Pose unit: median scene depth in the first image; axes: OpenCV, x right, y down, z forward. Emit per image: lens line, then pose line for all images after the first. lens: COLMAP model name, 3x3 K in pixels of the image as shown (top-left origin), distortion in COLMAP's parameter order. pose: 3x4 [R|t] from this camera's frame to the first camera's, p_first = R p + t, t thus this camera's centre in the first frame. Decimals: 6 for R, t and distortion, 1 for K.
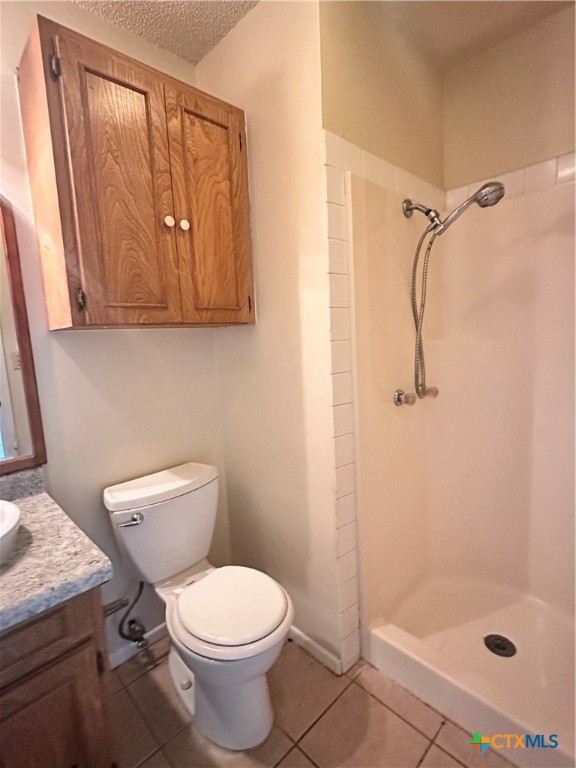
lens RADIAL K [[372.8, 0, 290.0], [0, 372.8, 382.6], [0, 0, 1]] dist [-0.003709, -0.000427]
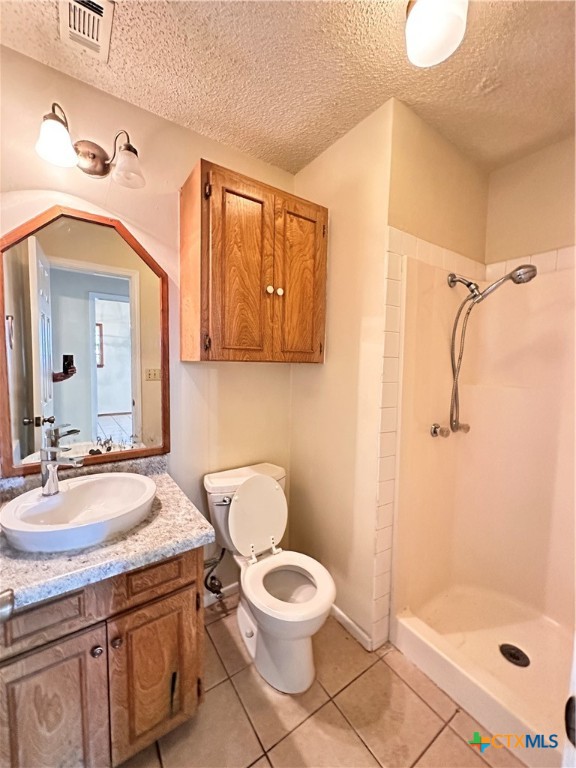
lens RADIAL K [[311.3, 0, 288.9], [0, 311.3, 381.4], [0, 0, 1]] dist [-0.004632, 0.000919]
pose [[0.984254, 0.076574, -0.159312, -0.037857], [-0.084682, 0.995403, -0.044733, -0.038698], [0.155155, 0.057519, 0.986214, -0.116384]]
